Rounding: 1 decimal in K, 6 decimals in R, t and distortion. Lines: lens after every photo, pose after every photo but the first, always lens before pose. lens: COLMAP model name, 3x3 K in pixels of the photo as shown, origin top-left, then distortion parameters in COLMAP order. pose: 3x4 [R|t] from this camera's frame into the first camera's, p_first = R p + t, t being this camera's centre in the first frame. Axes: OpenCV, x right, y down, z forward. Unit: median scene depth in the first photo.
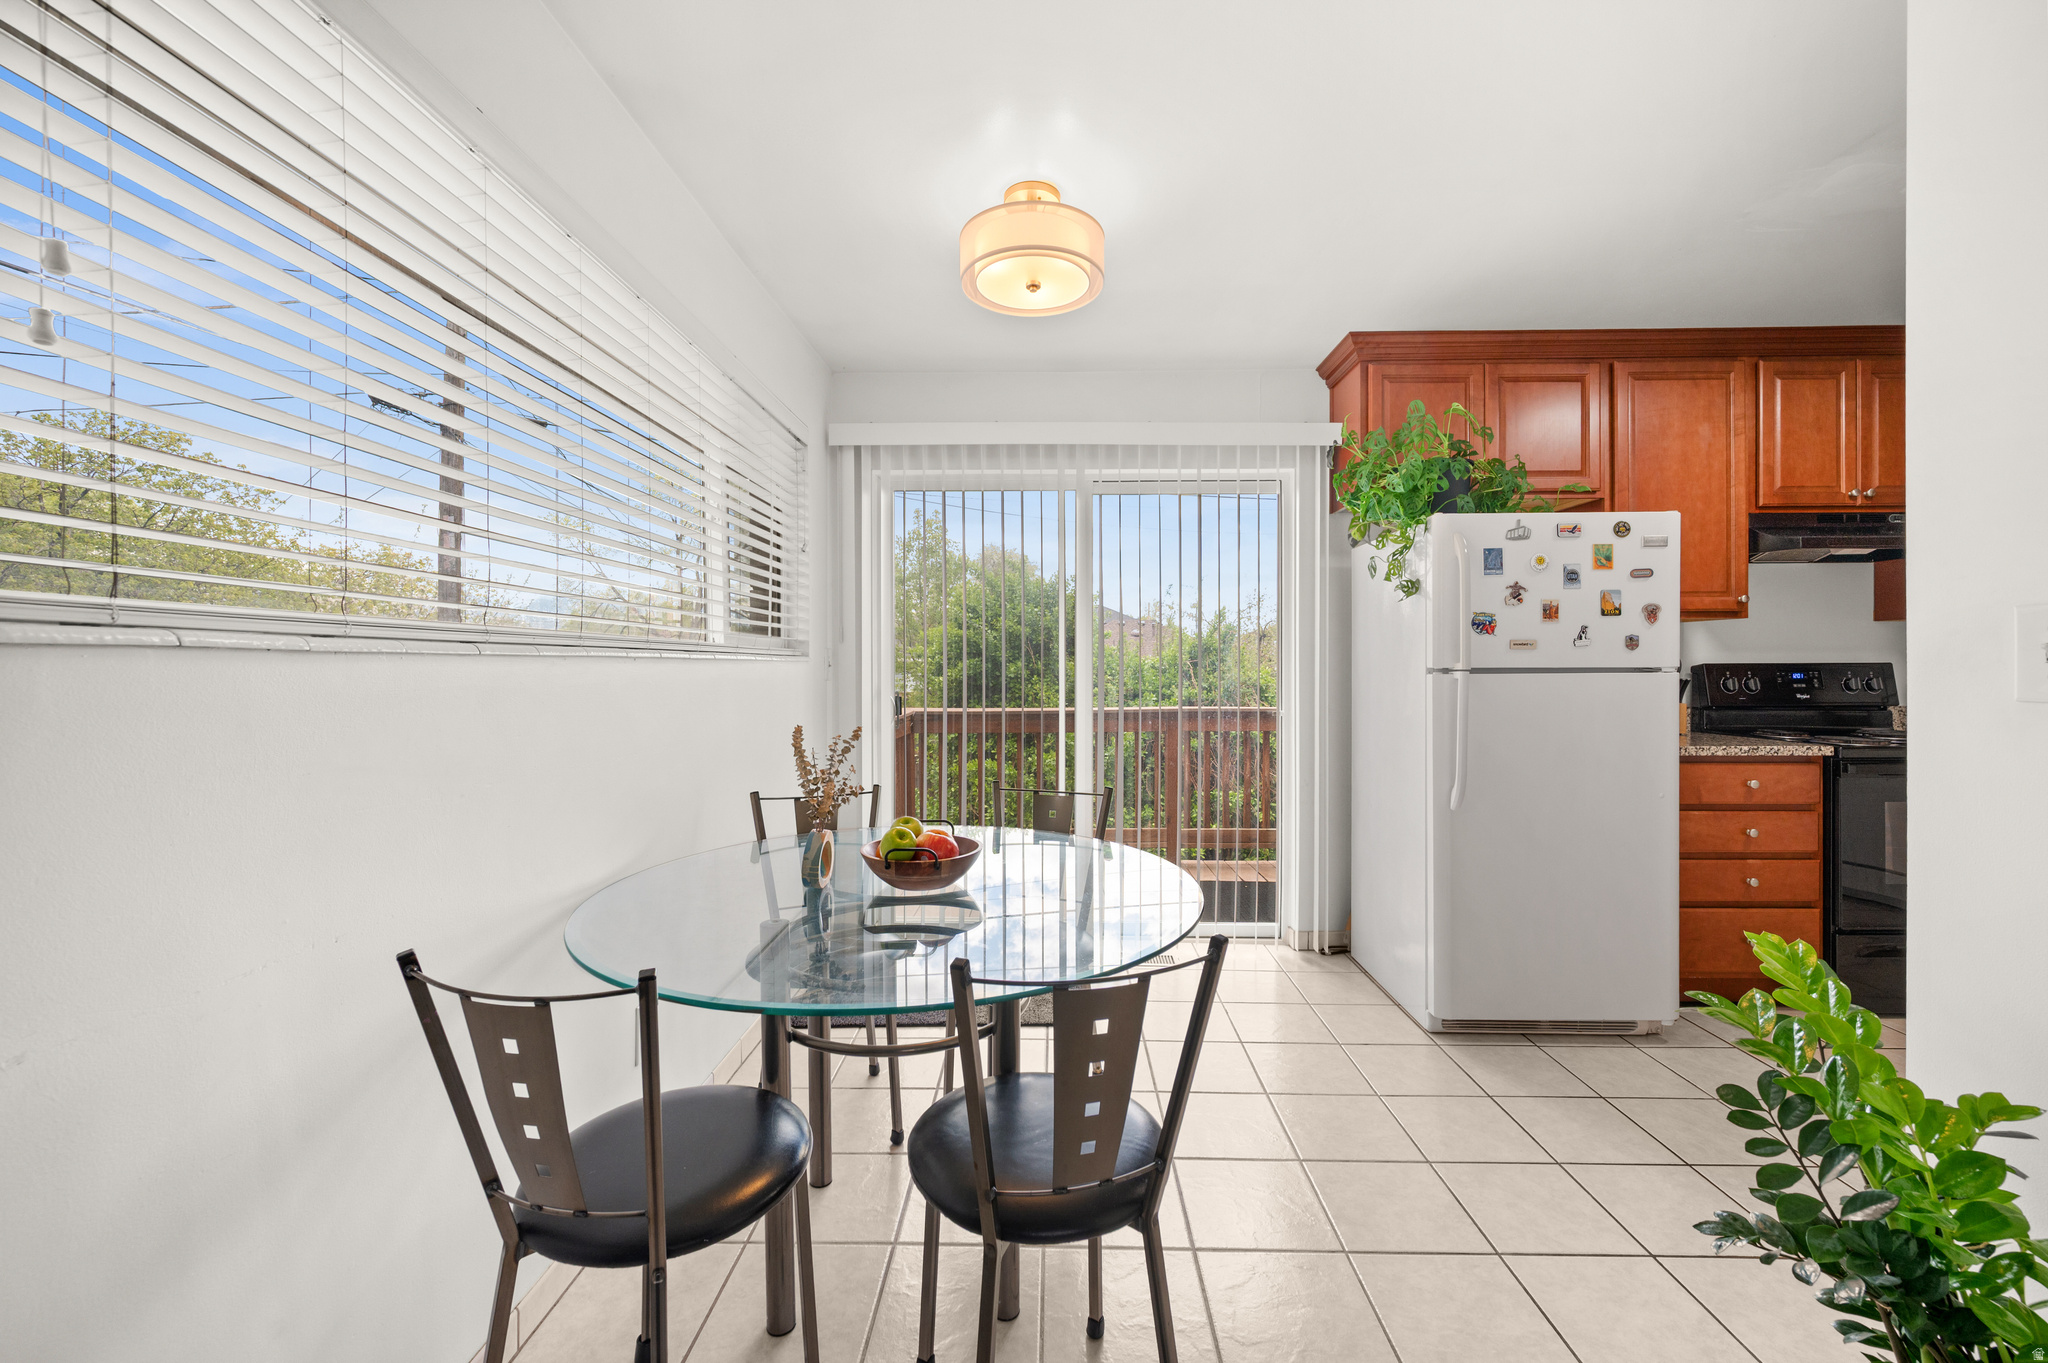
lens RADIAL K [[812.3, 0, 1035.7], [0, 812.3, 667.4], [0, 0, 1]] dist [-0.006155, 0.001274]
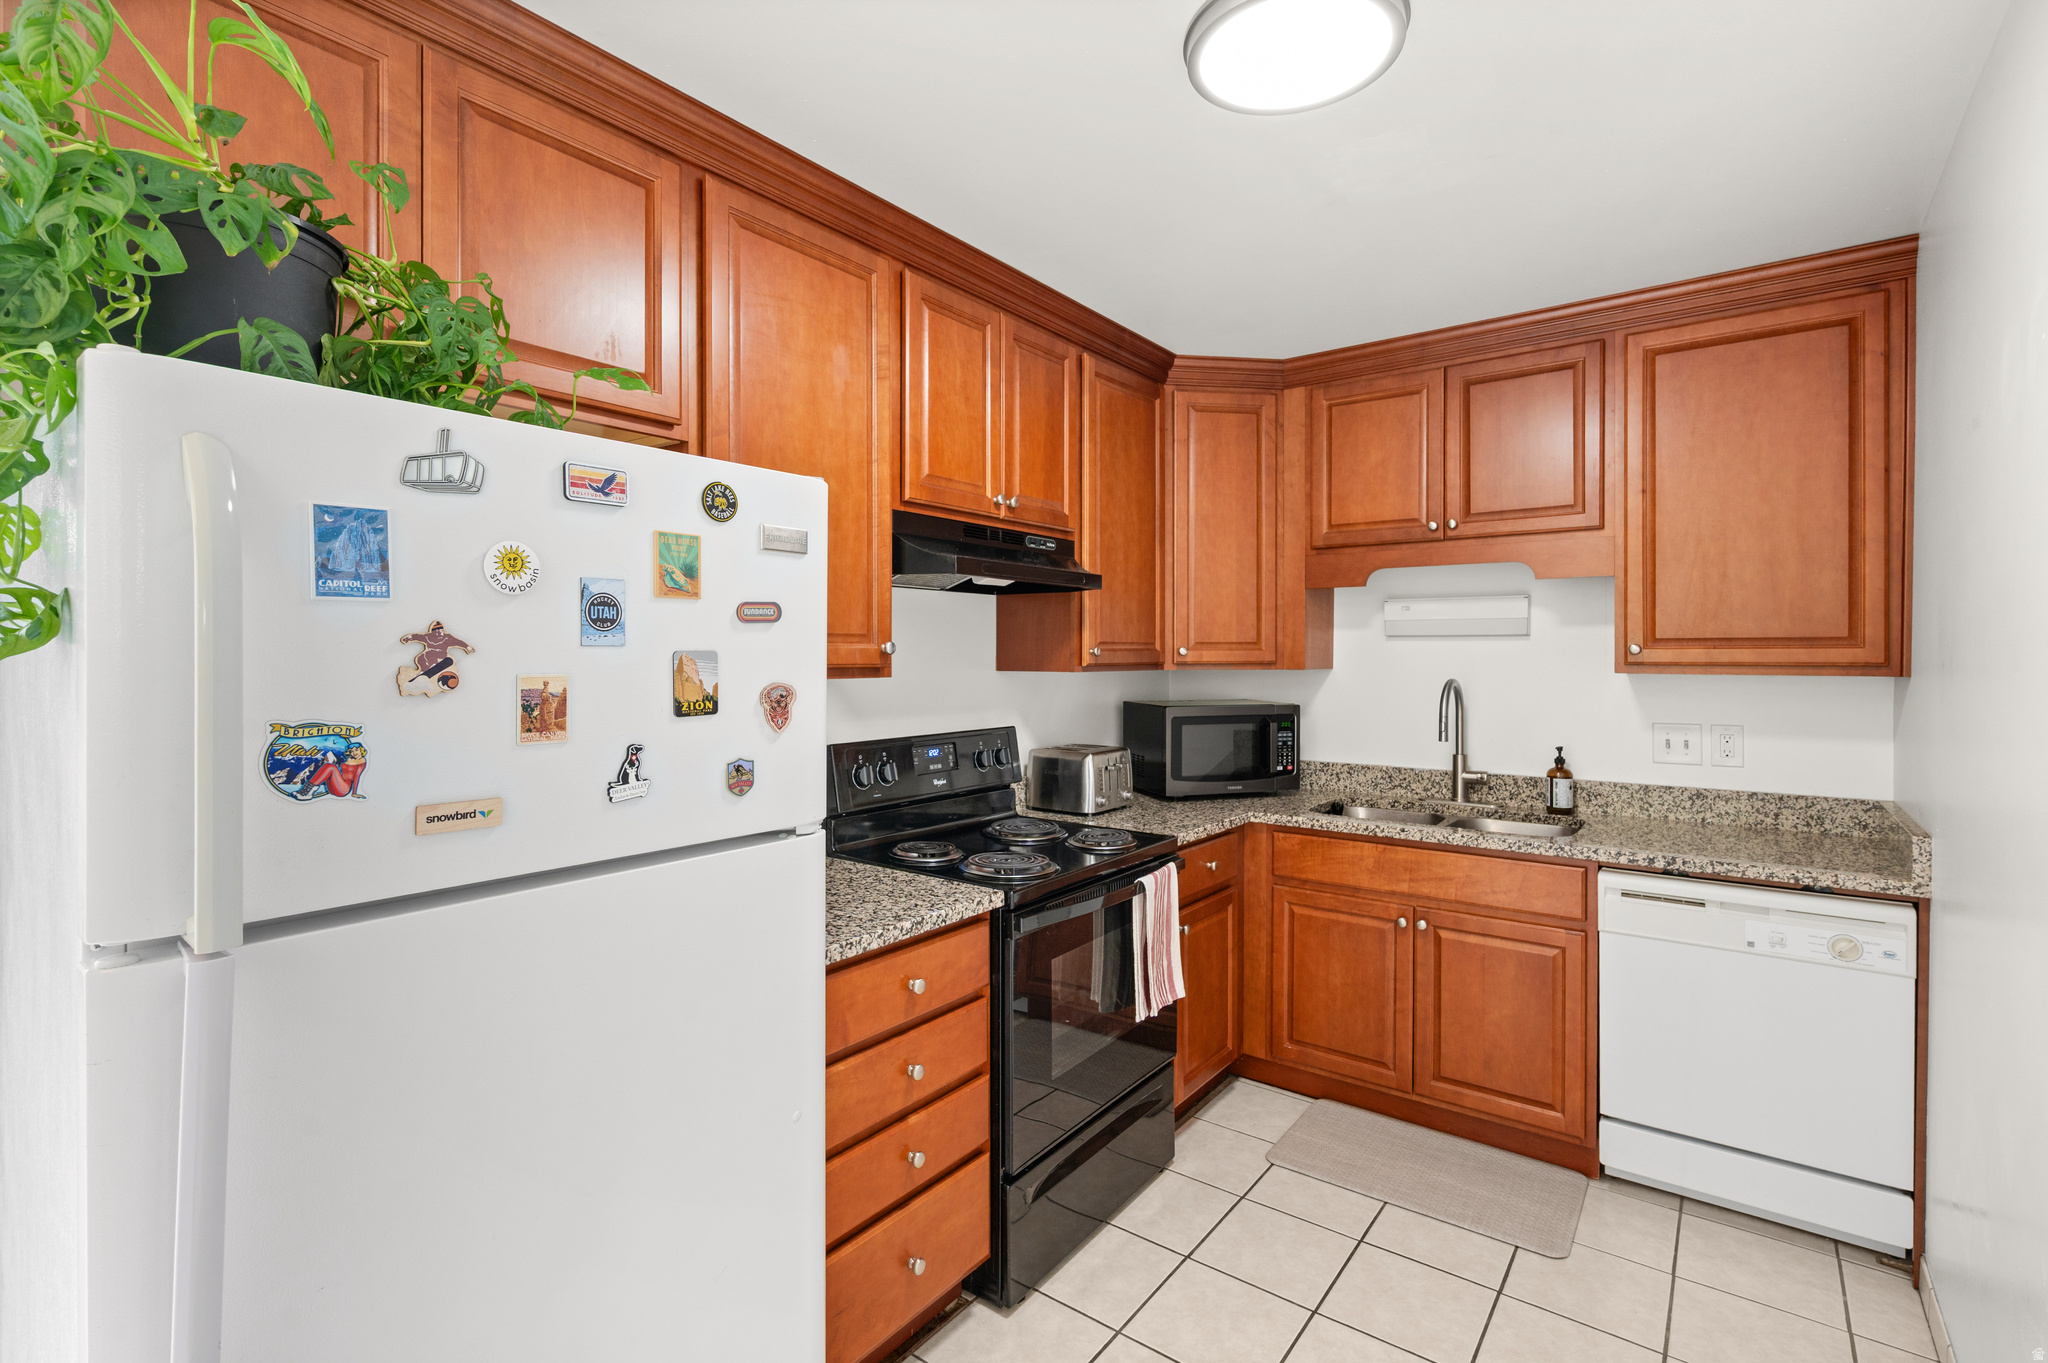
lens RADIAL K [[944.0, 0, 1025.8], [0, 944.0, 662.0], [0, 0, 1]] dist [0.004165, 0.000037]
pose [[0.586961, -0.001430, 0.809614, 0.397534], [-0.001725, 0.999994, 0.003017, -0.085016], [-0.809613, -0.003167, 0.586955, 0.551880]]
